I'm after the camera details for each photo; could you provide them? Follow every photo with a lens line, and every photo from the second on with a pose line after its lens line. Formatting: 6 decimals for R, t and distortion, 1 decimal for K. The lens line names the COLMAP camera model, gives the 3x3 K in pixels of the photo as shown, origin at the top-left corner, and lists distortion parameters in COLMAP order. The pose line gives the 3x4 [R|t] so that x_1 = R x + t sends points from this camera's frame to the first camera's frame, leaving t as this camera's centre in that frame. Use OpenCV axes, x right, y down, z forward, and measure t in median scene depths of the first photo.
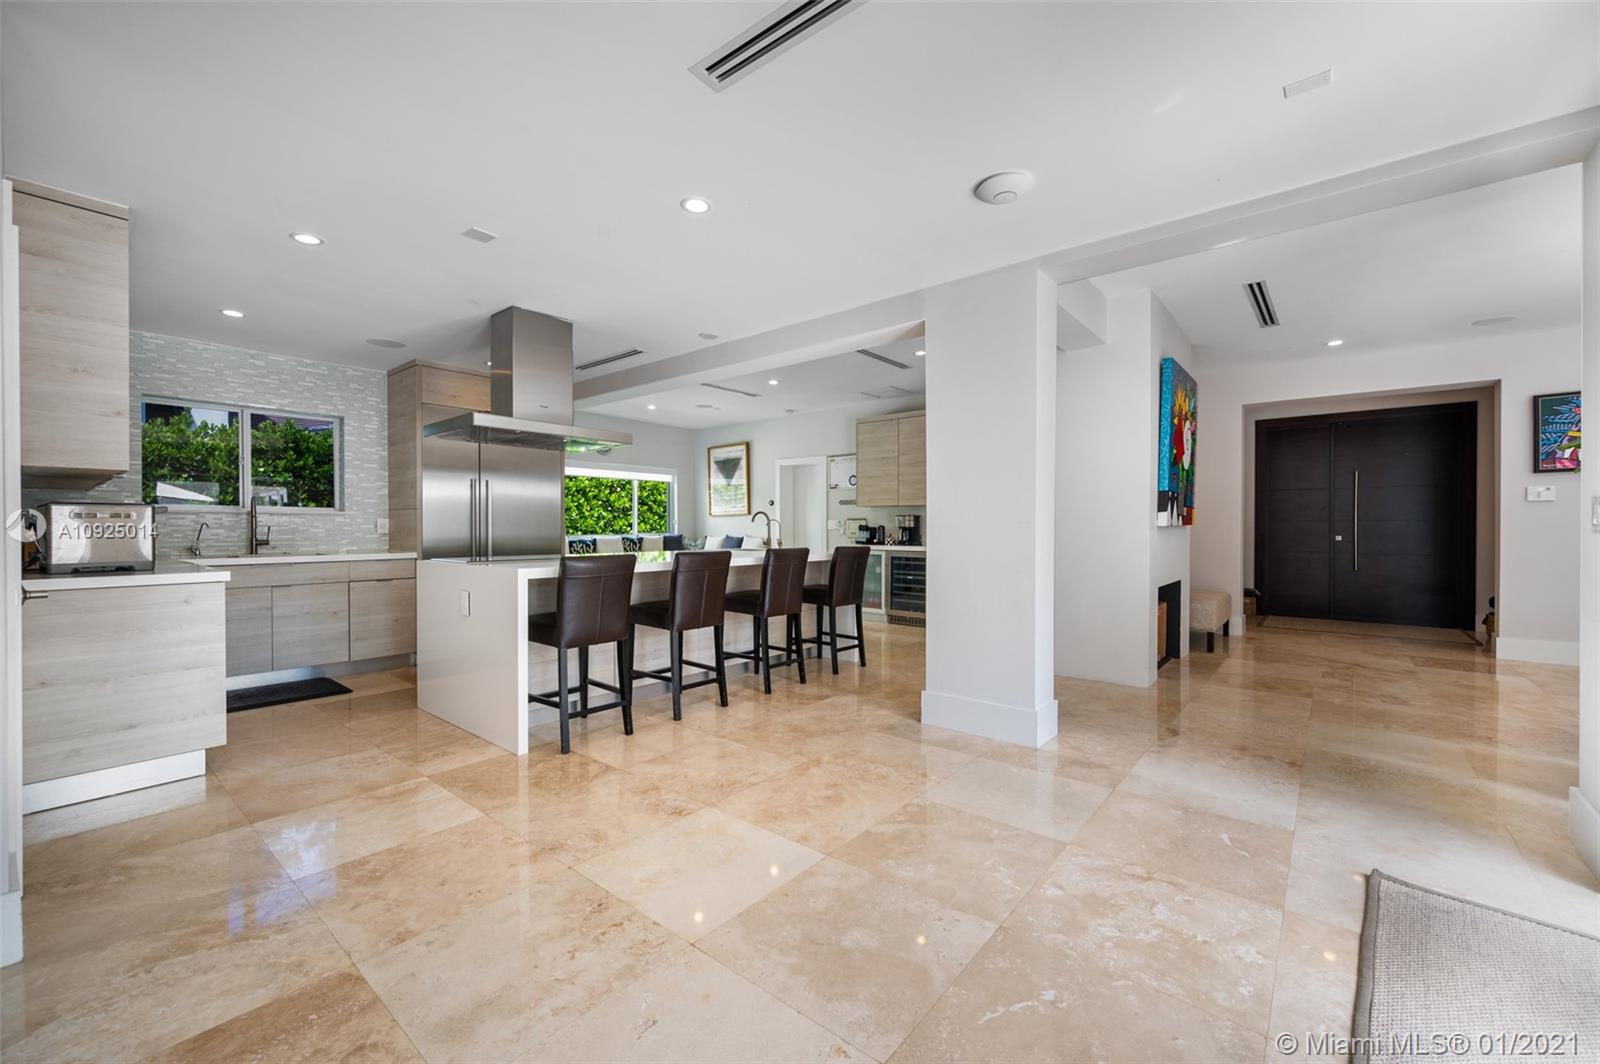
lens RADIAL K [[641.5, 0, 799.9], [0, 641.5, 526.8], [0, 0, 1]] dist [0.000710, 0.000259]
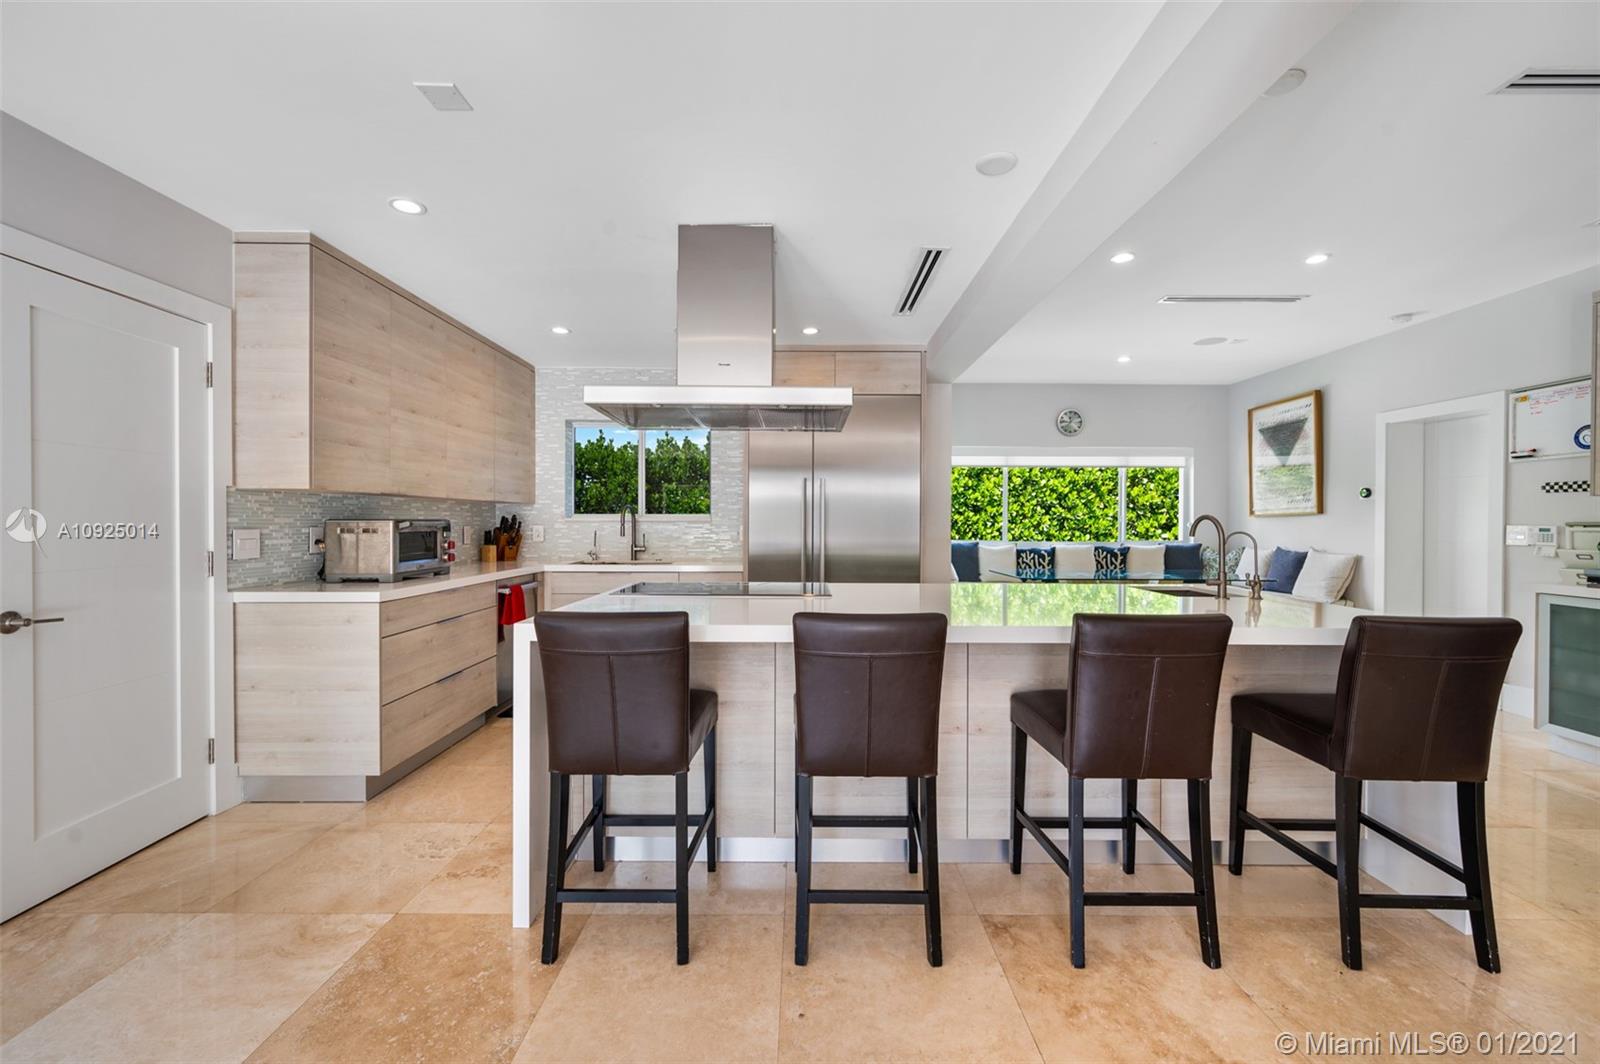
lens RADIAL K [[641.5, 0, 799.9], [0, 641.5, 526.8], [0, 0, 1]] dist [0.000710, 0.000259]
pose [[0.641576, 0.008157, -0.767016, 0.072842], [-0.003256, 0.999963, 0.007911, -0.011550], [0.767053, -0.002579, 0.641579, 0.289385]]
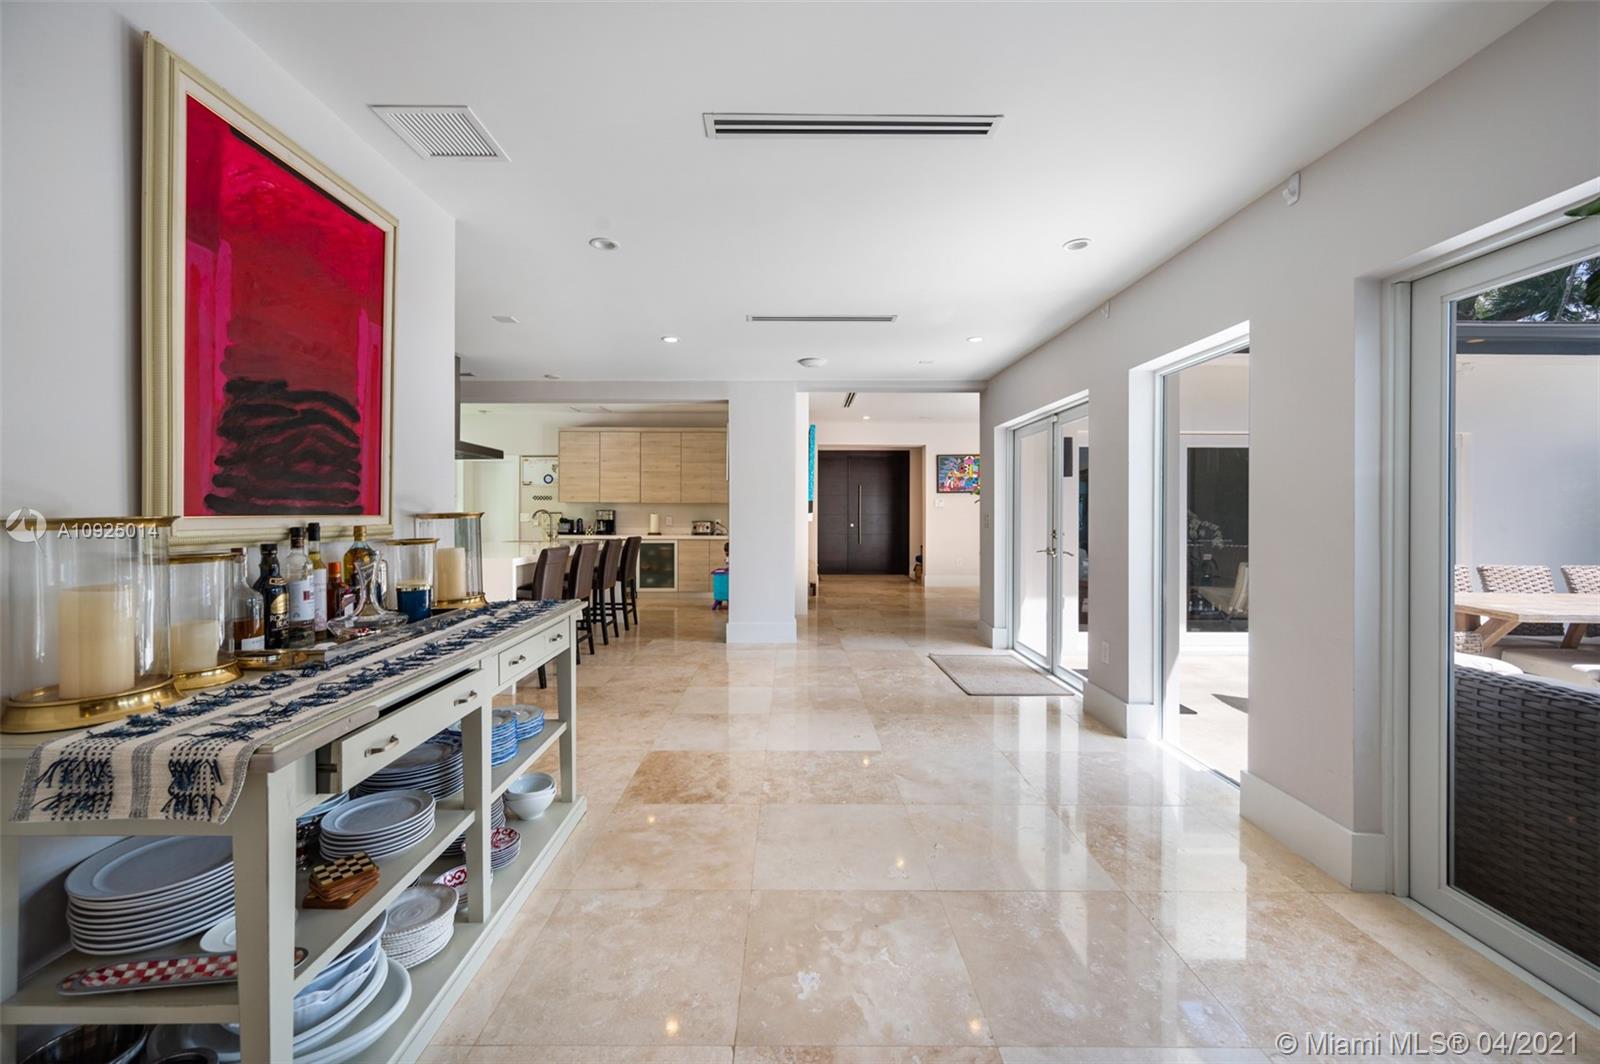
lens RADIAL K [[638.5, 0, 800.9], [0, 638.5, 529.3], [0, 0, 1]] dist [0.001174, -0.000112]
pose [[0.759671, -0.015069, 0.650133, -0.309363], [-0.004086, 0.999601, 0.027944, -0.015396], [-0.650294, -0.023885, 0.759307, -0.159023]]
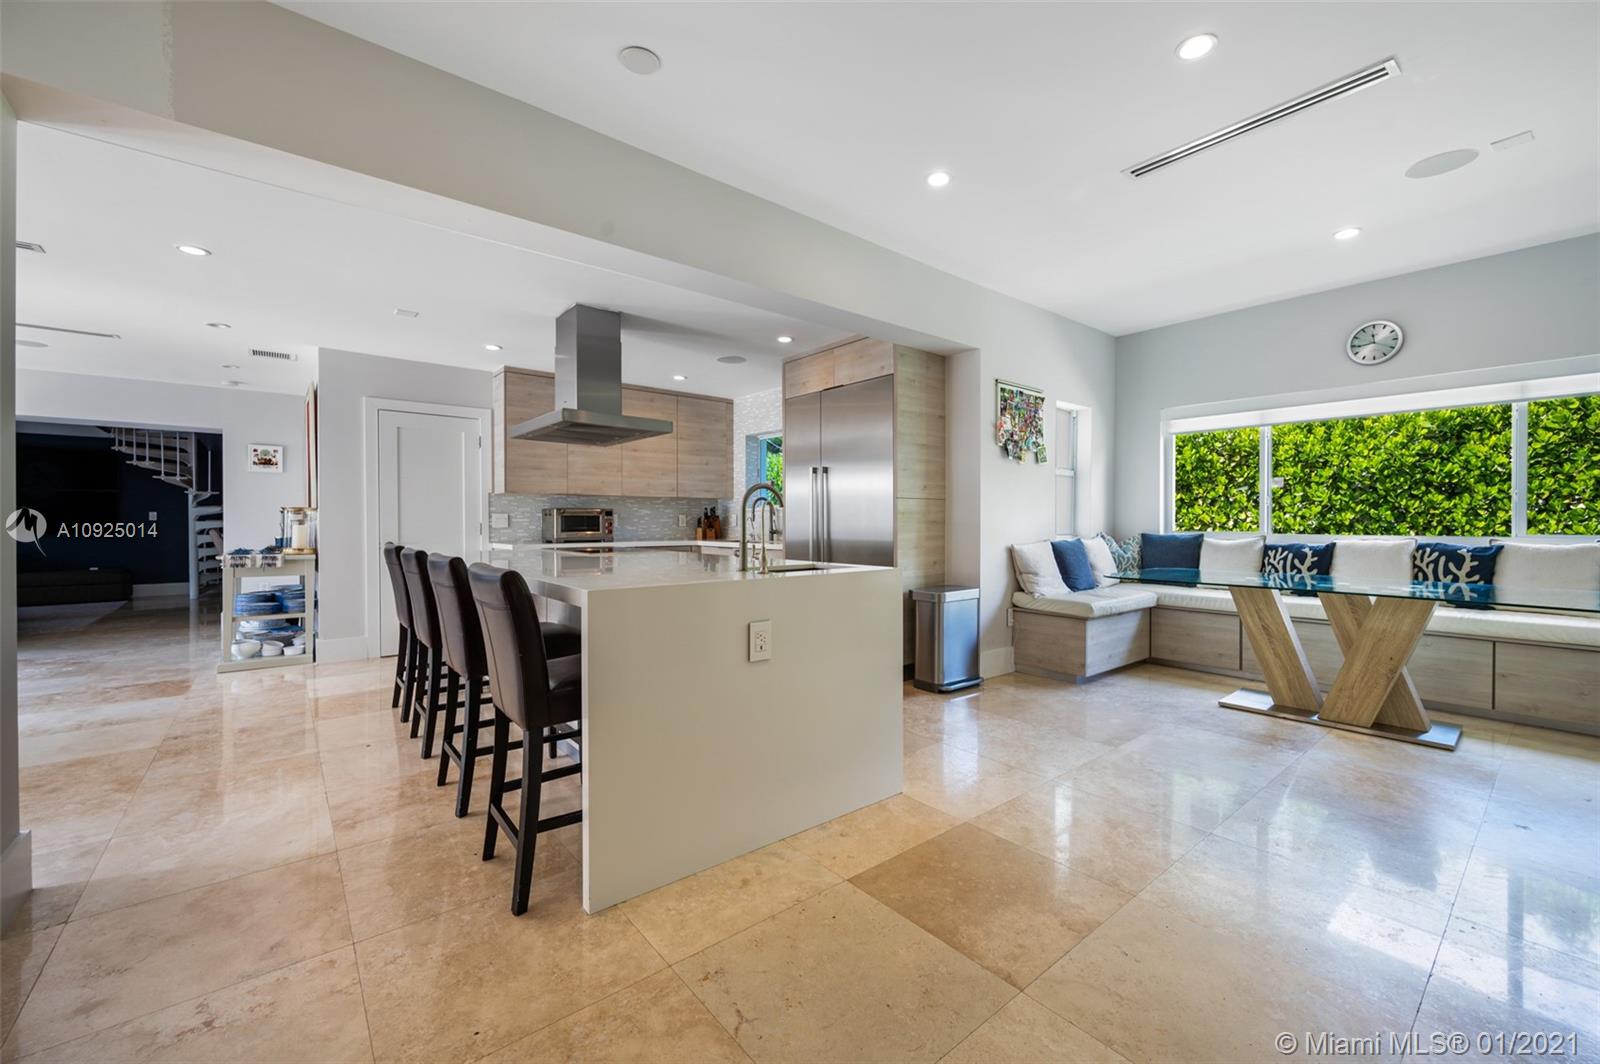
lens RADIAL K [[638.5, 0, 800.9], [0, 638.5, 529.3], [0, 0, 1]] dist [0.001174, -0.000112]
pose [[-0.183235, 0.012031, -0.982996, 0.243351], [0.000465, 0.999926, 0.012151, 0.001581], [0.983069, 0.001770, -0.183227, 0.711997]]
